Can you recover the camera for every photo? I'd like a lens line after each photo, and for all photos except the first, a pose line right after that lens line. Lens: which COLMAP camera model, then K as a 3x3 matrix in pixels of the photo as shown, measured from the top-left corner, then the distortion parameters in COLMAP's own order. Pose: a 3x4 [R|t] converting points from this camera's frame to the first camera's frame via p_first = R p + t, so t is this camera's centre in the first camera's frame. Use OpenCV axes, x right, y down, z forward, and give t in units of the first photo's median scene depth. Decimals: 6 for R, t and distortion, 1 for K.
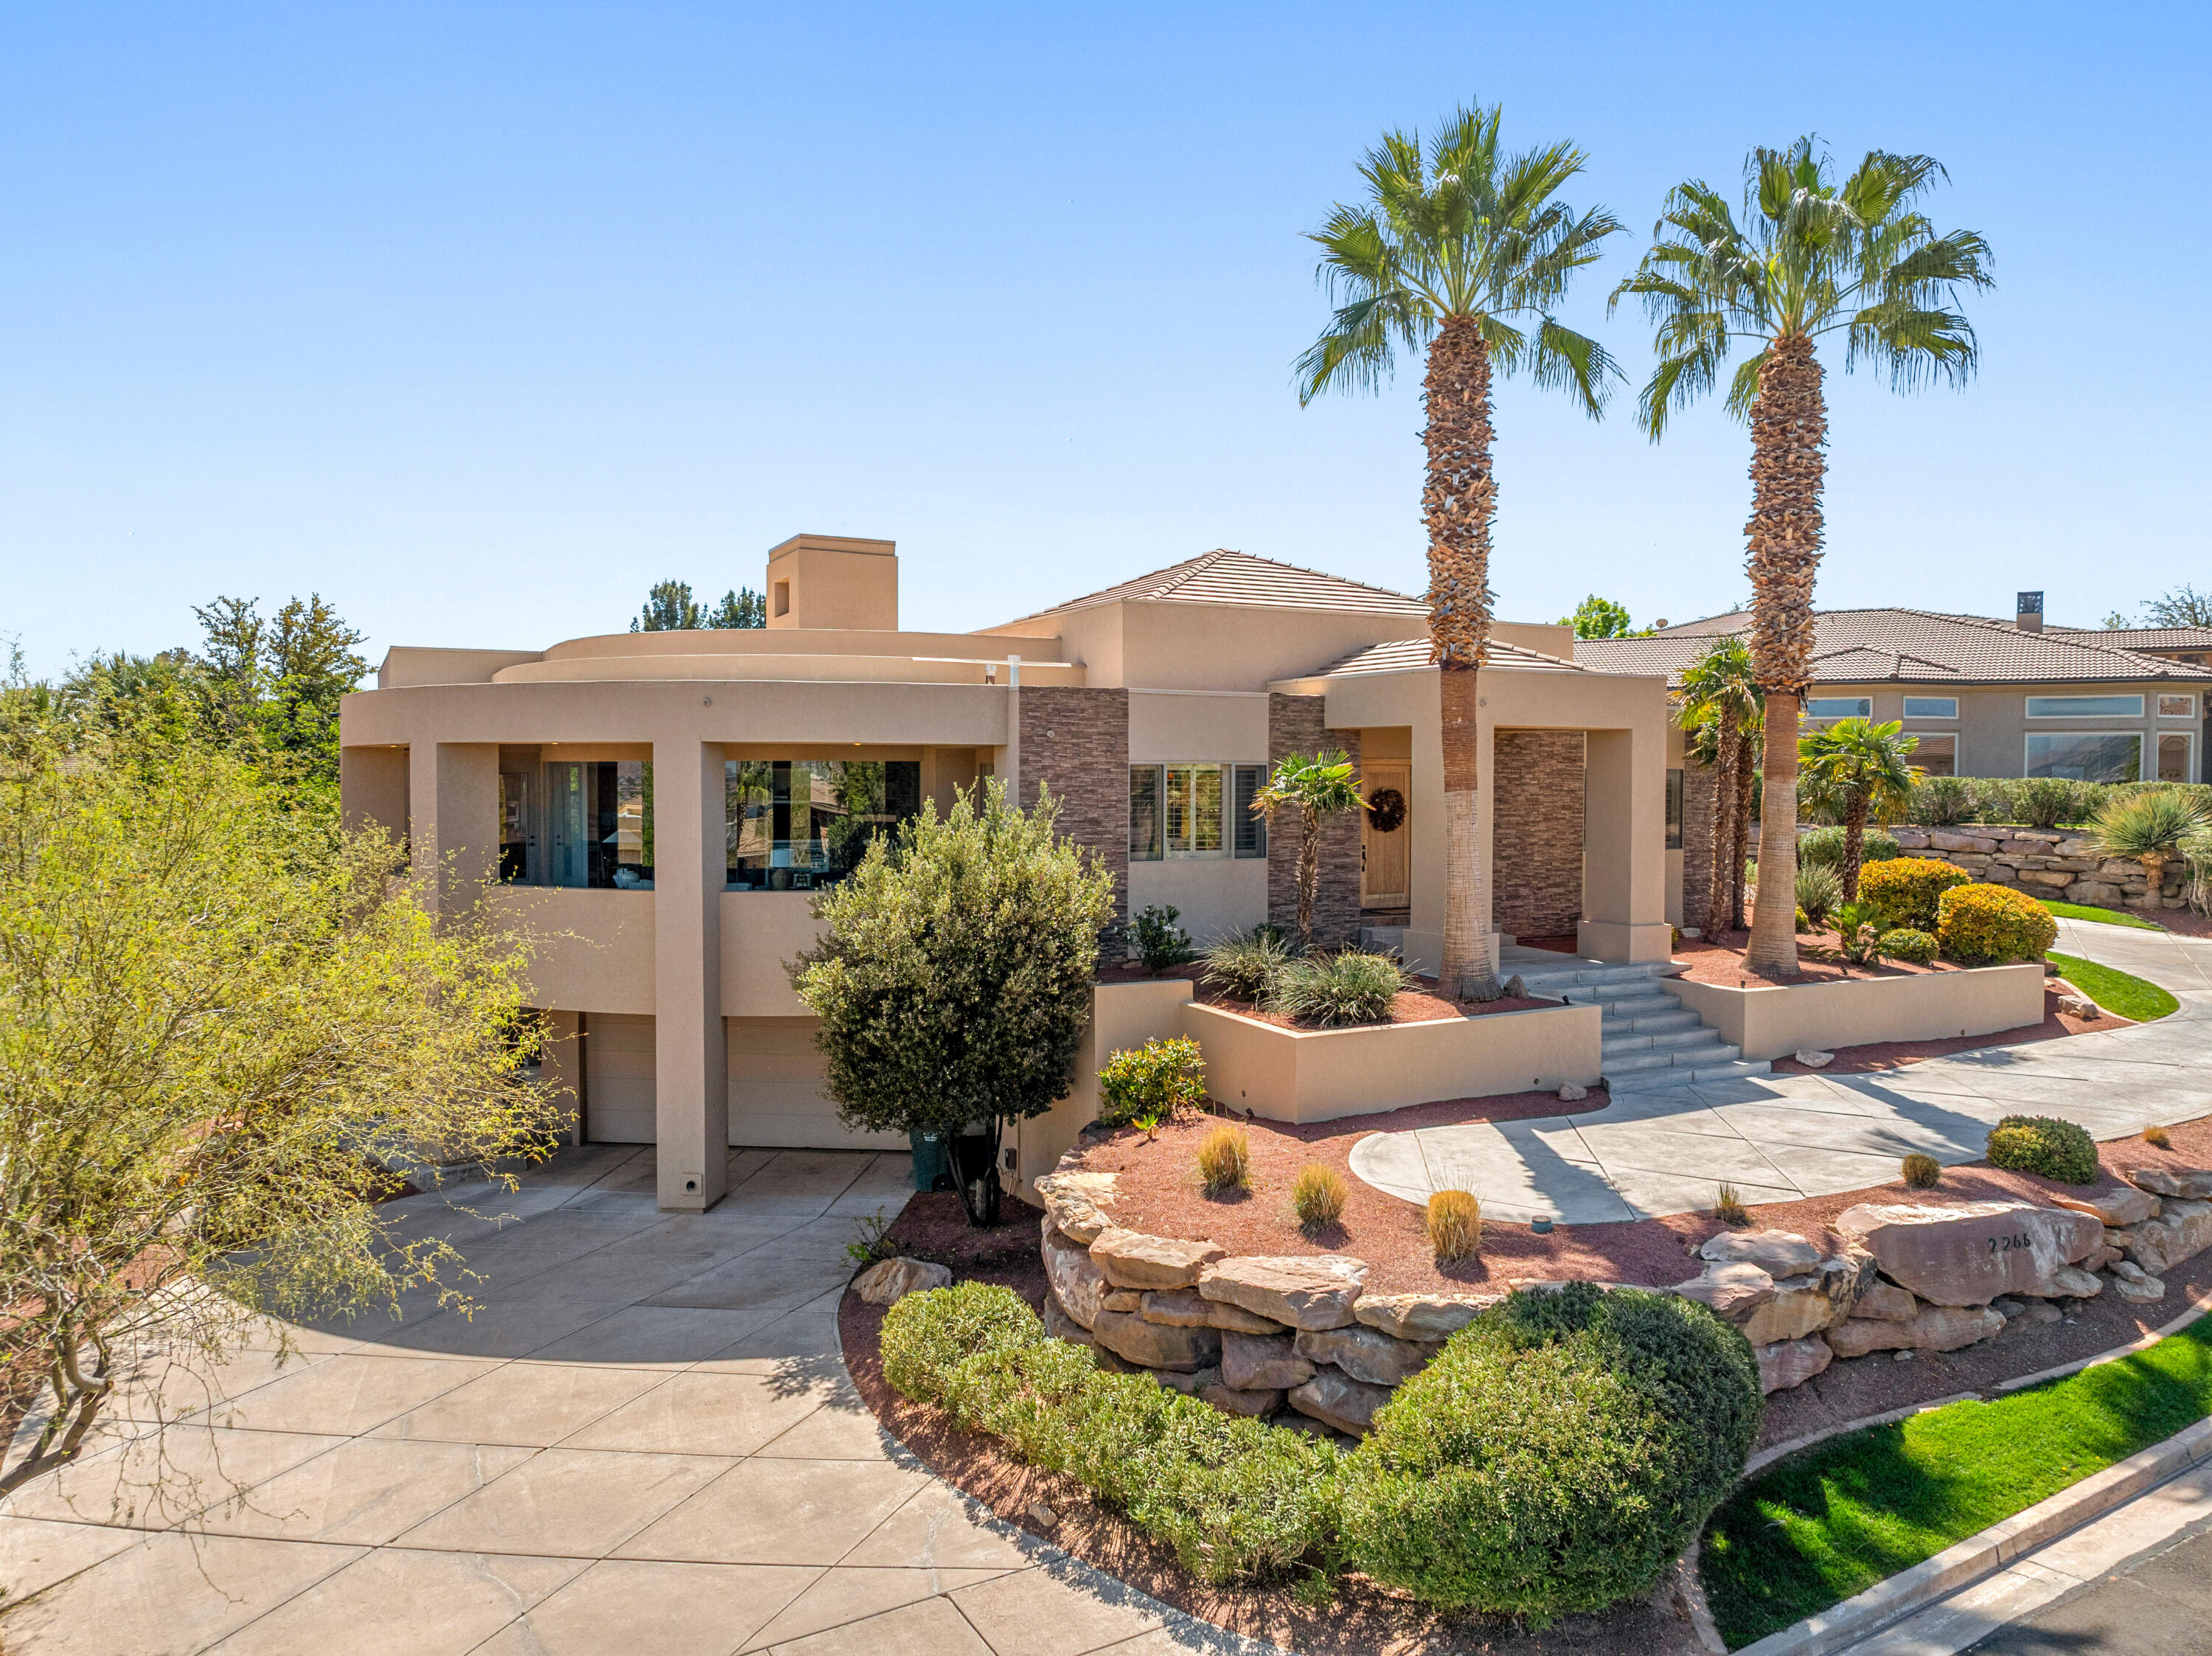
lens RADIAL K [[1546.1, 0, 1107.4], [0, 1546.1, 821.2], [0, 0, 1]] dist [-0.034104, -0.002404]
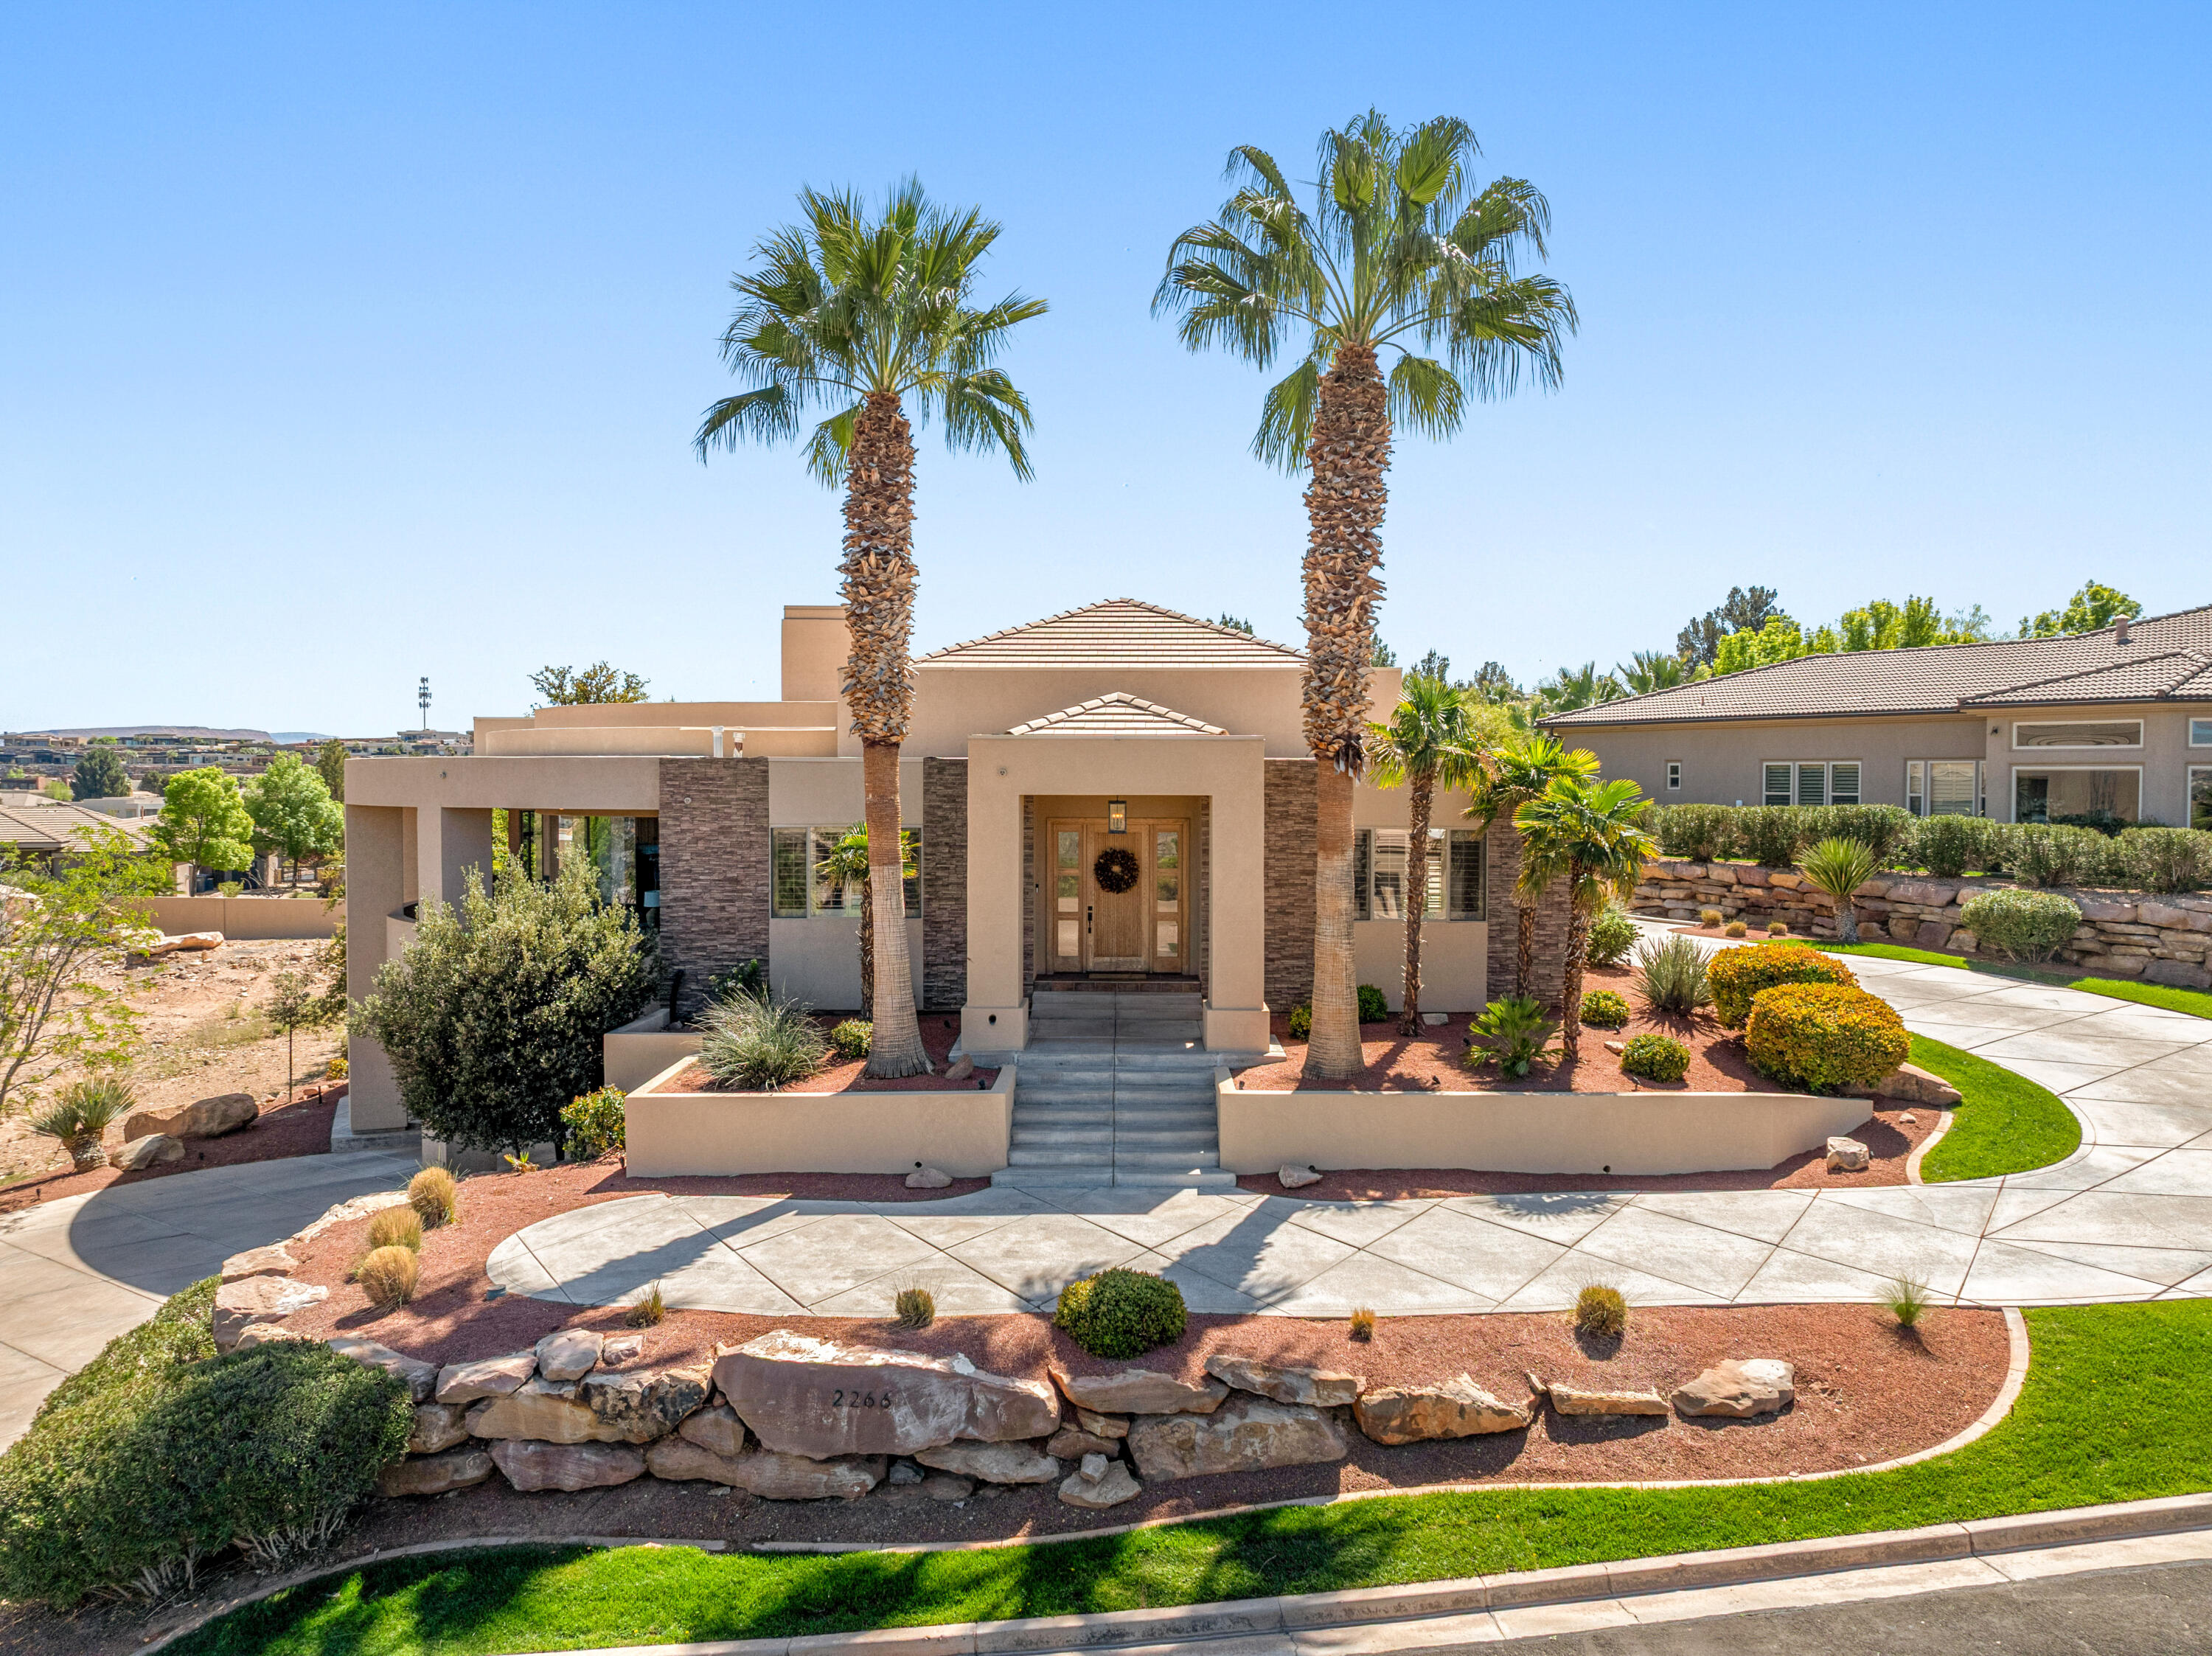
lens RADIAL K [[1546.1, 0, 1108.5], [0, 1546.1, 823.3], [0, 0, 1]] dist [-0.034104, -0.002404]
pose [[0.885079, 0.012248, -0.465280, 0.735351], [-0.012420, 0.999919, 0.002696, -0.046477], [0.465276, 0.003393, 0.885159, 0.161476]]
